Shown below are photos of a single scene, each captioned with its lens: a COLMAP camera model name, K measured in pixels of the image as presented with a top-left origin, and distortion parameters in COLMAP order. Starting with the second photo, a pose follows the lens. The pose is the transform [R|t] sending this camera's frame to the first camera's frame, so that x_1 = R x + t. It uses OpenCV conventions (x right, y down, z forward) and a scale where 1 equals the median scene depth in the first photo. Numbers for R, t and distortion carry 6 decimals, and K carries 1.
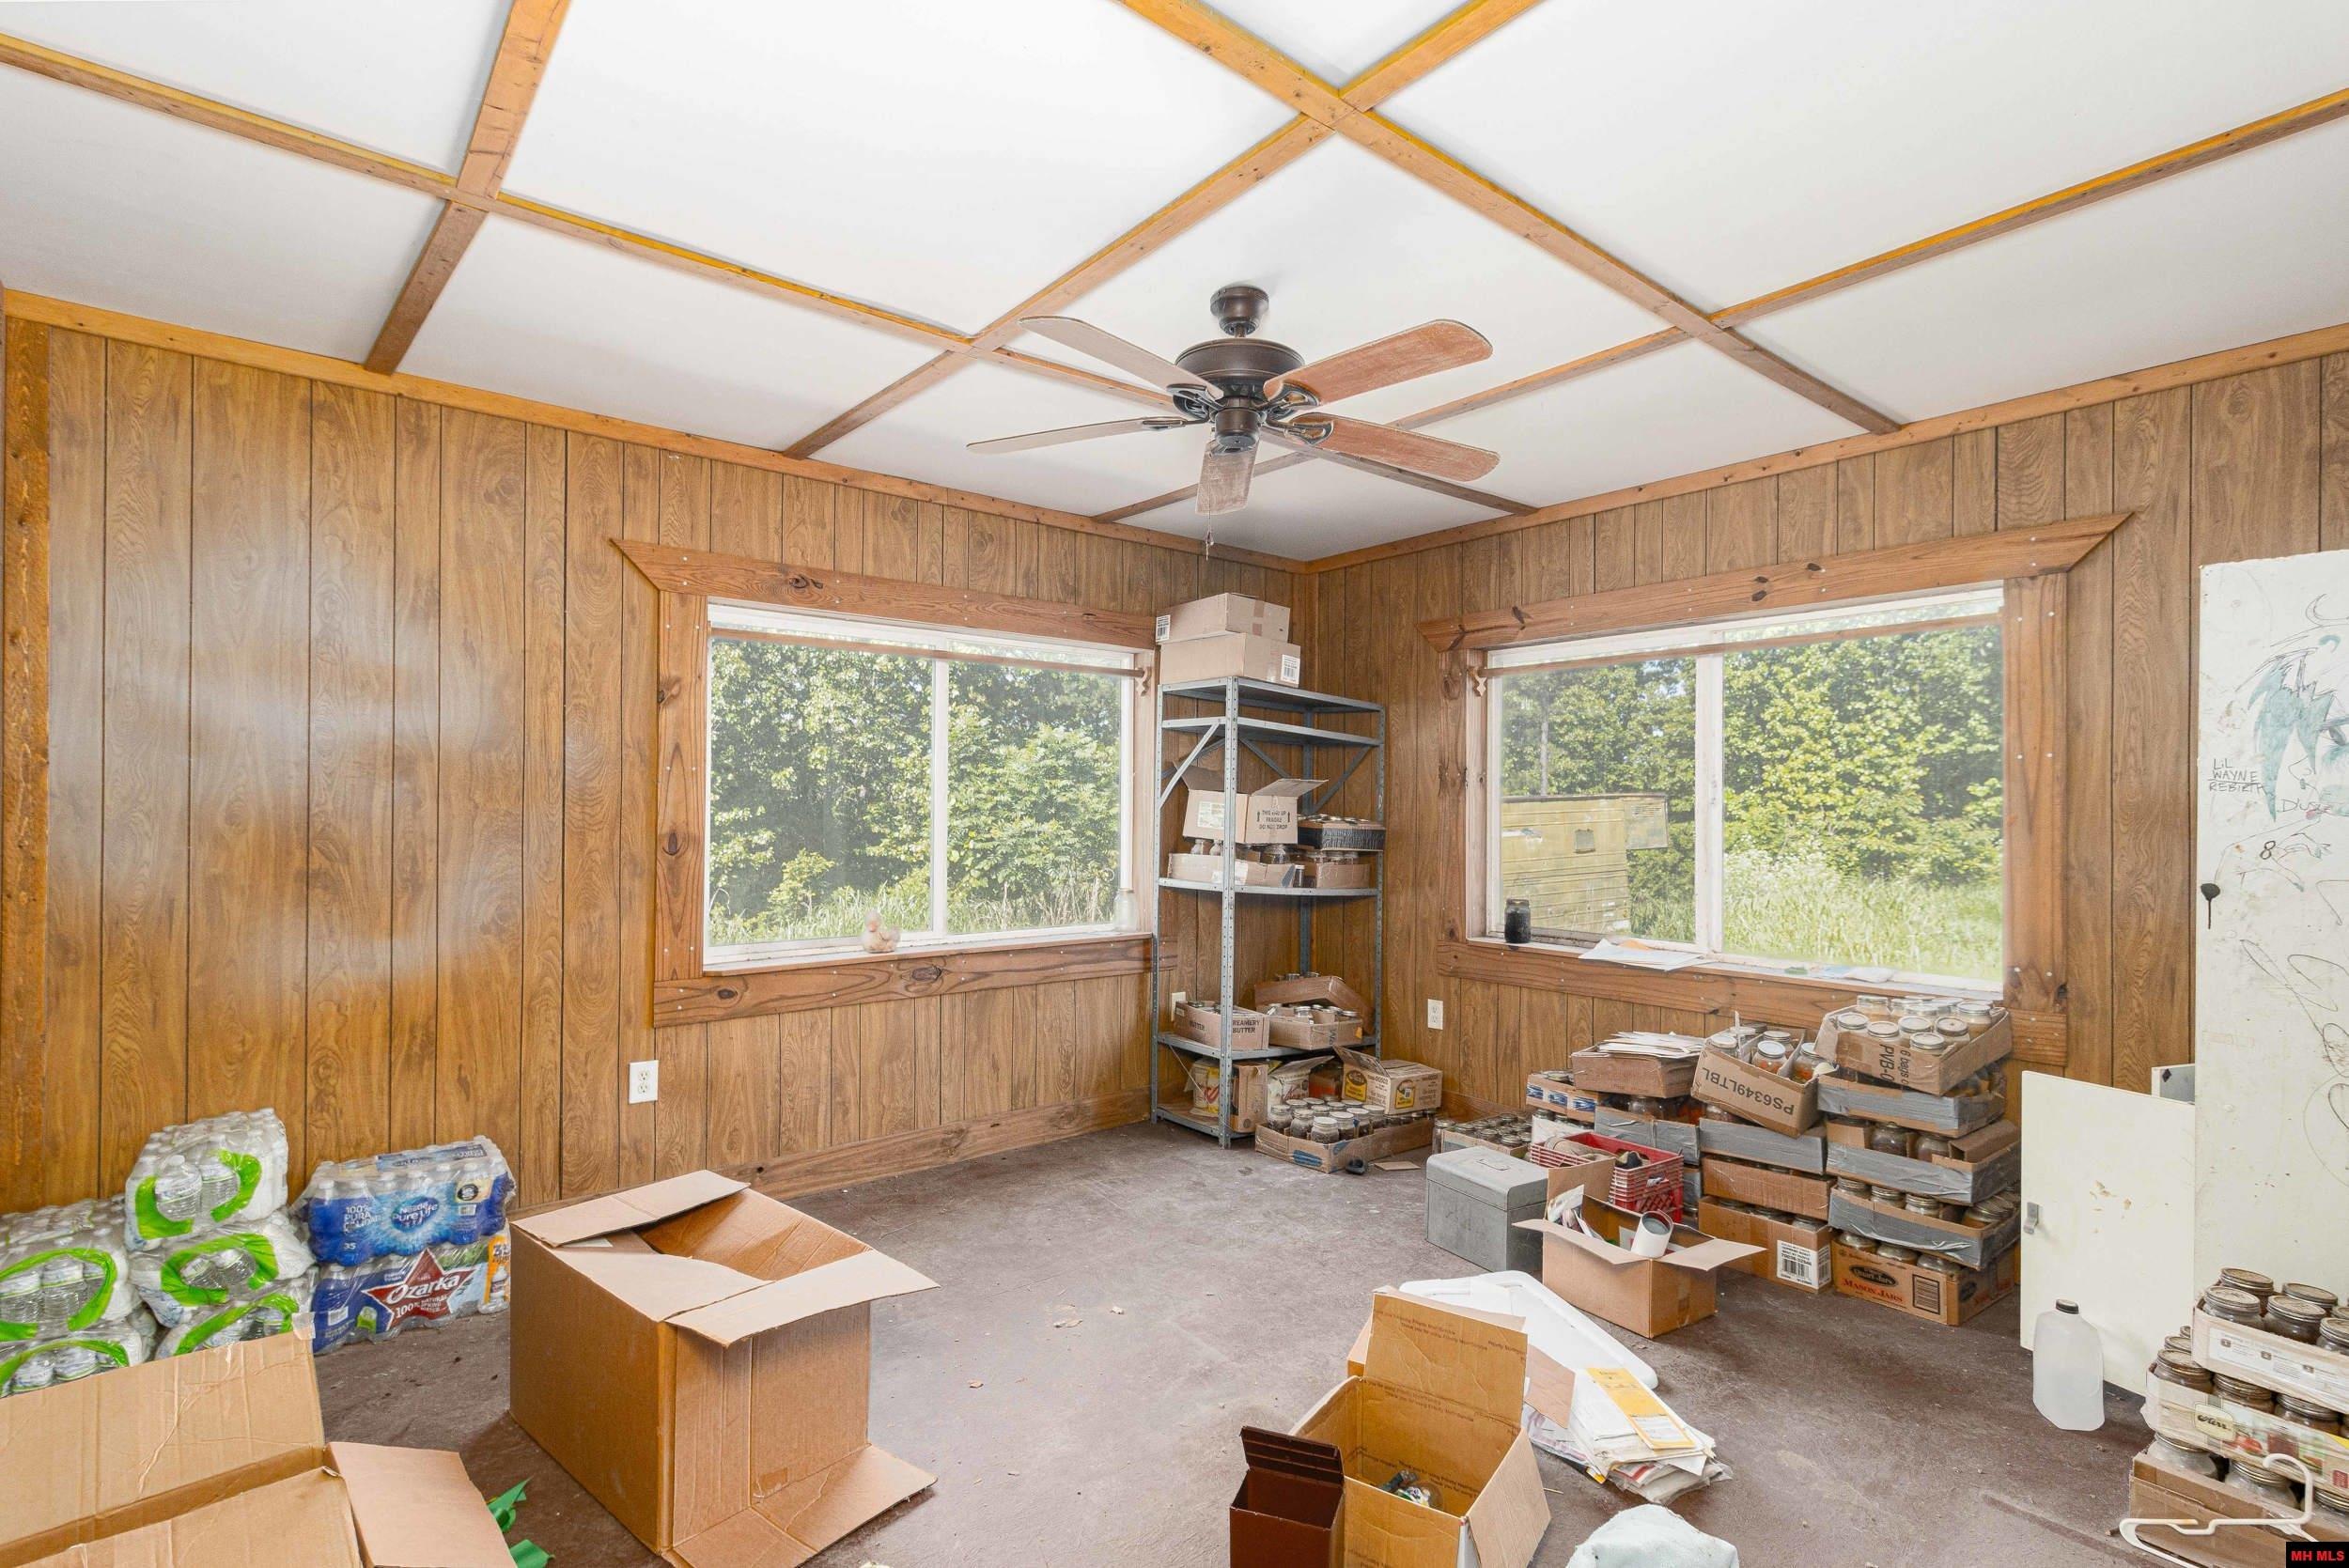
lens RADIAL K [[1093.6, 0, 1165.1], [0, 1093.6, 805.8], [0, 0, 1]] dist [0.001295, 0.000325]
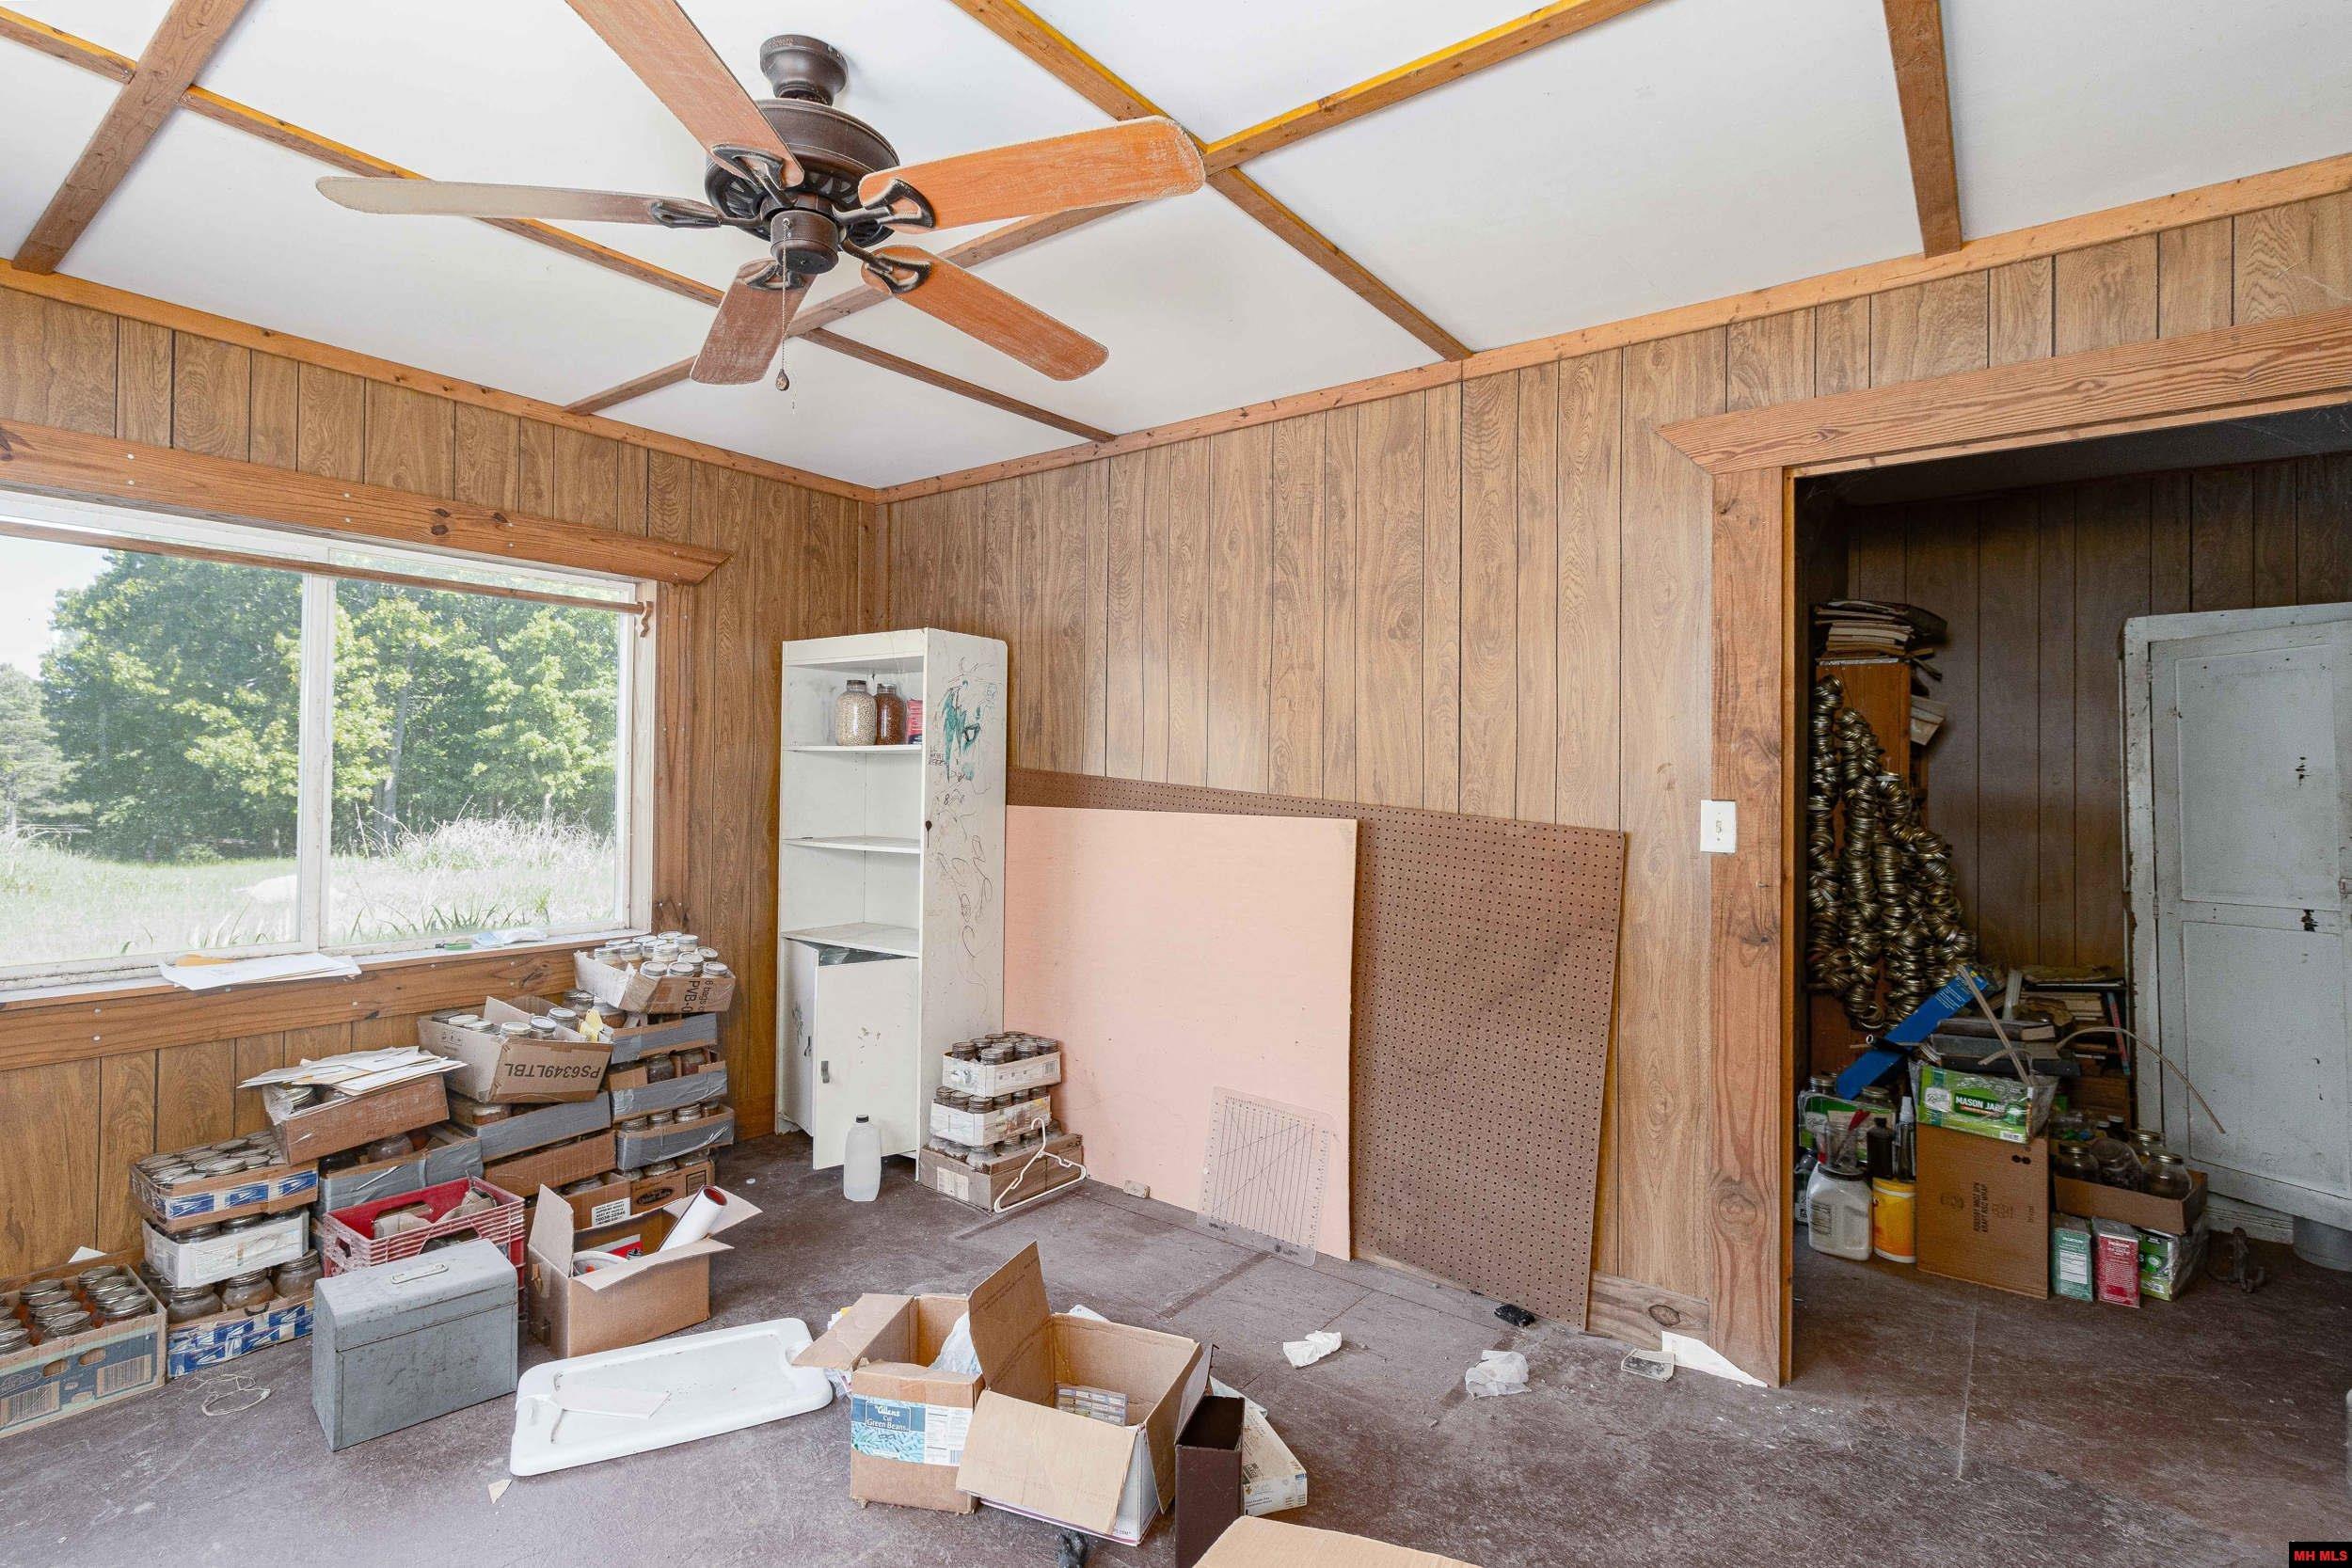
lens RADIAL K [[1095.0, 0, 1160.5], [0, 1095.0, 758.9], [0, 0, 1]] dist [0.001295, 0.000325]
pose [[-0.213390, 0.008456, 0.976930, -0.527712], [-0.015939, 0.999799, -0.012136, -0.005664], [-0.976837, -0.018161, -0.213213, 0.724076]]
